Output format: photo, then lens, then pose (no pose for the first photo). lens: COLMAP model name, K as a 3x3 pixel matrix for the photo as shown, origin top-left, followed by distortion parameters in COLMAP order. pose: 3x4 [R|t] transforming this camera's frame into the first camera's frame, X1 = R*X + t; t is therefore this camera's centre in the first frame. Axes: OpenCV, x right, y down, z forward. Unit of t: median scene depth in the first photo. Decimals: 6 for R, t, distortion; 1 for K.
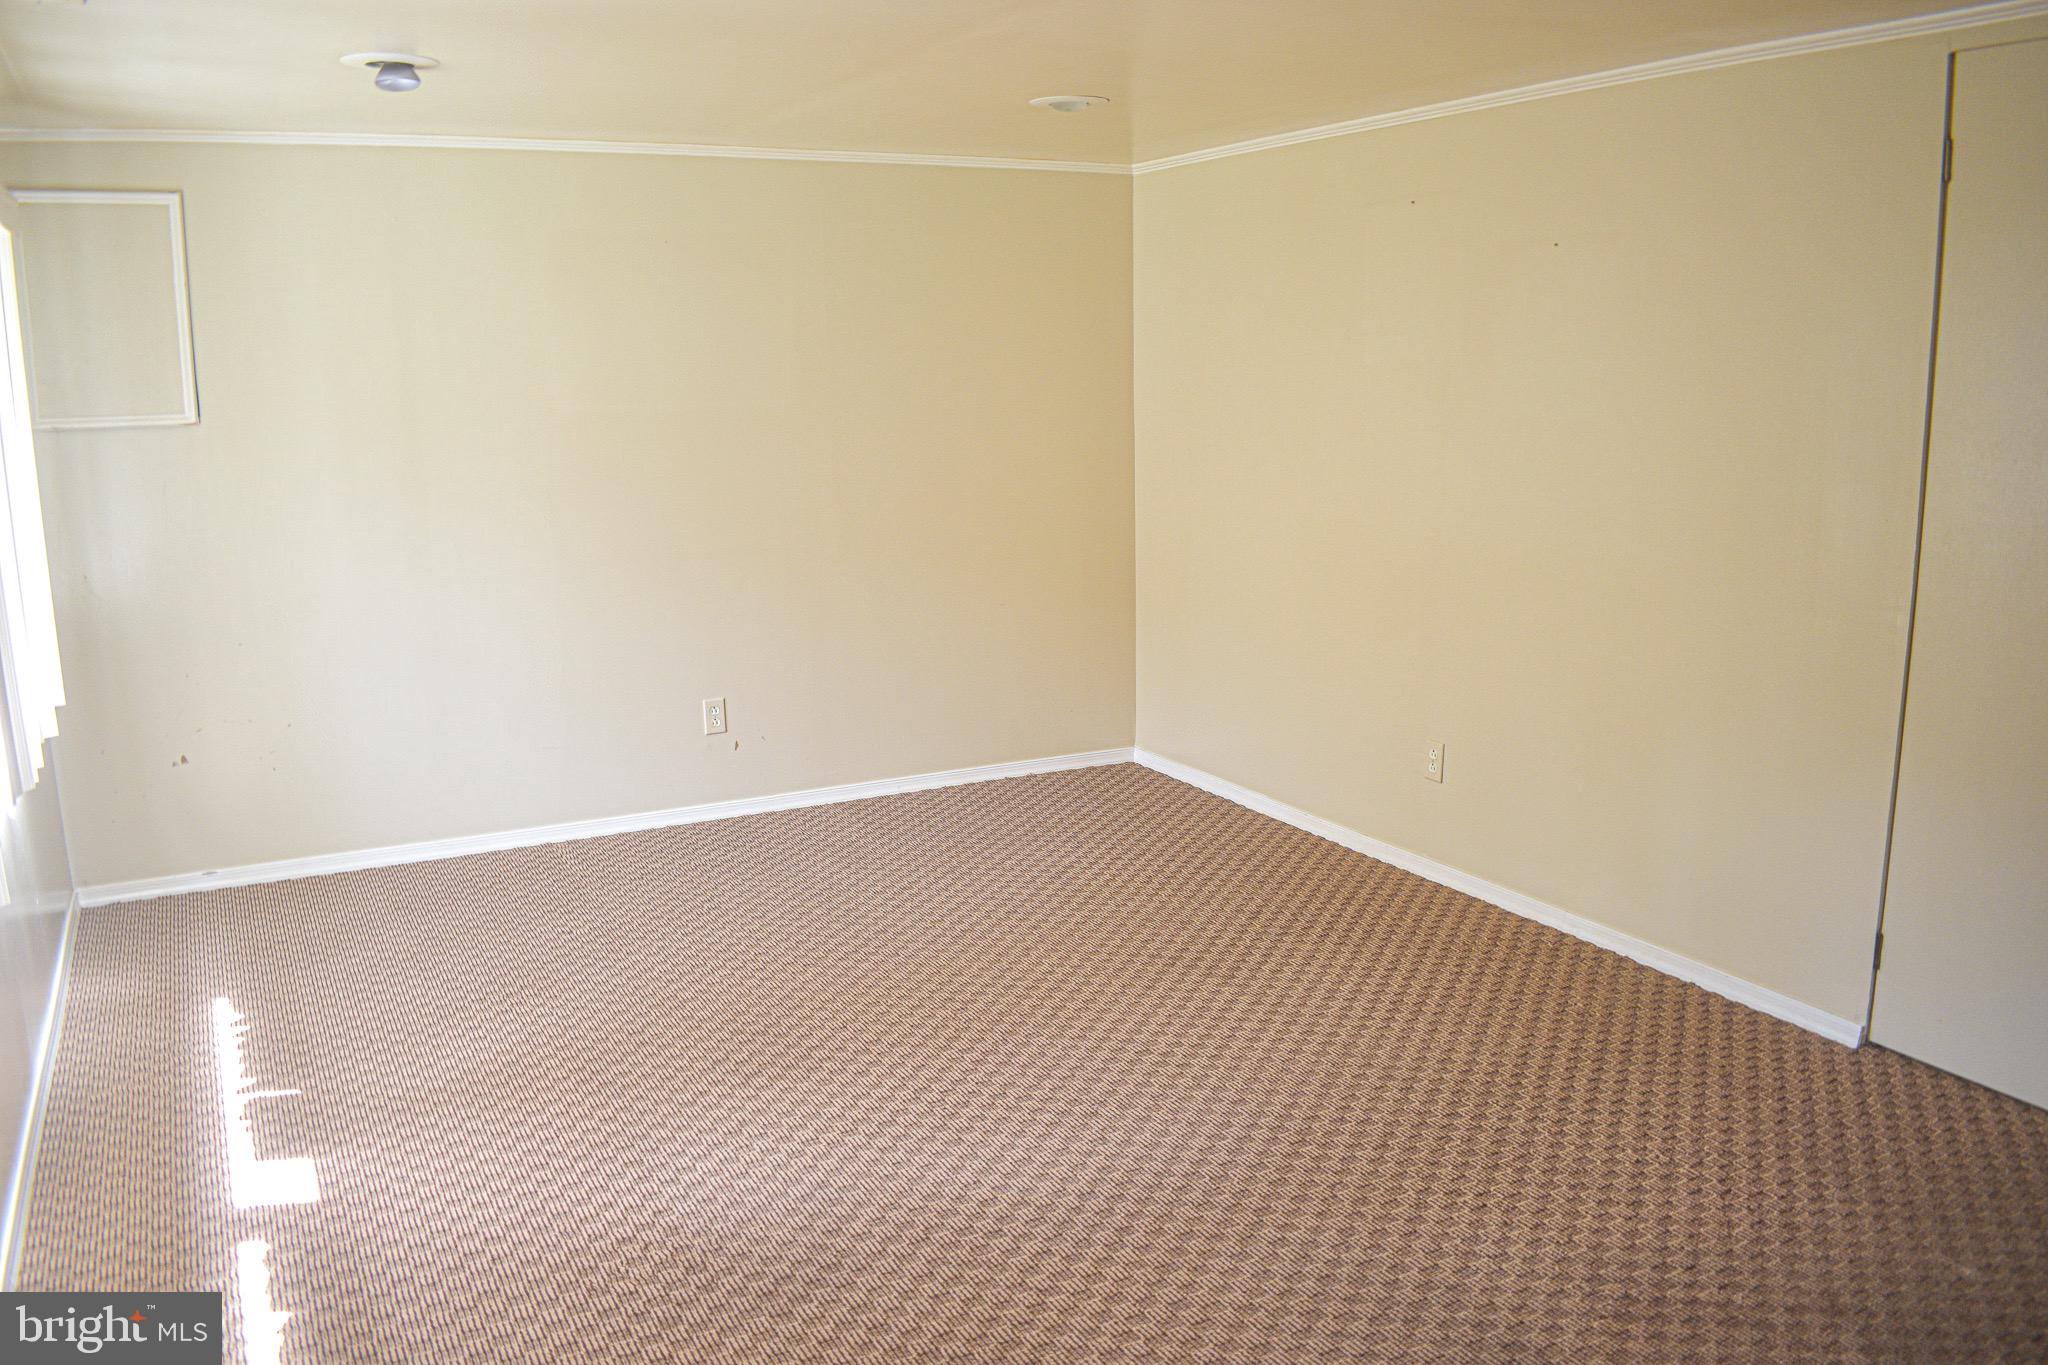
lens RADIAL K [[1590.2, 0, 1024.1], [0, 1590.2, 681.4], [0, 0, 1]] dist [-0.095946, 0.013657]
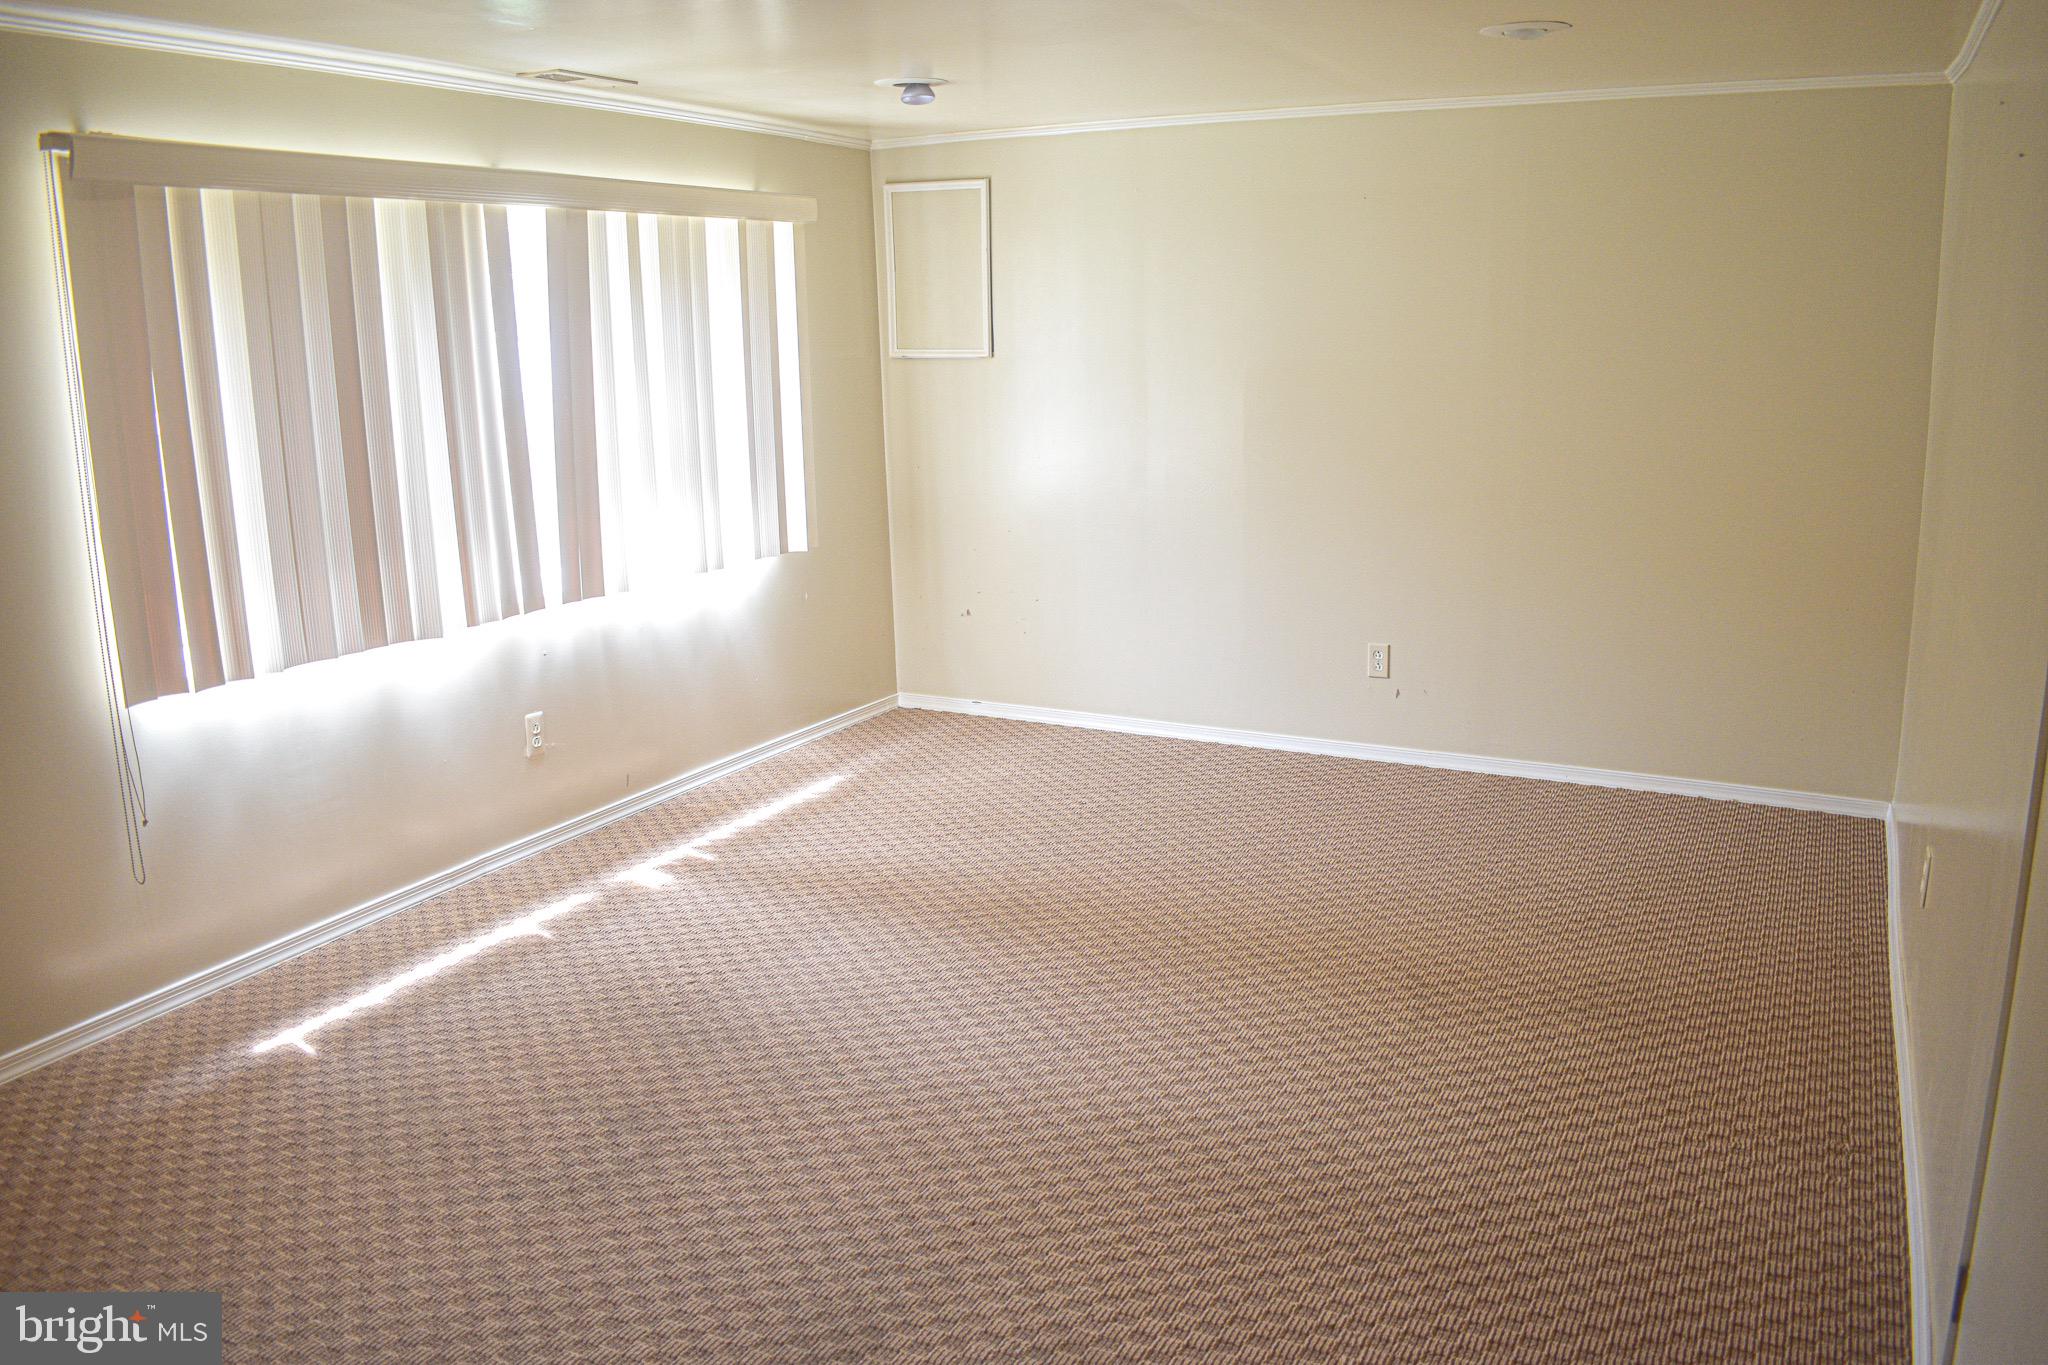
lens RADIAL K [[1590.2, 0, 1025.5], [0, 1590.2, 684.5], [0, 0, 1]] dist [-0.095946, 0.013657]
pose [[0.574328, 0.187538, -0.796854, 0.529908], [-0.153250, 0.980828, 0.120381, -0.055084], [0.804153, 0.052980, 0.592057, 0.222591]]
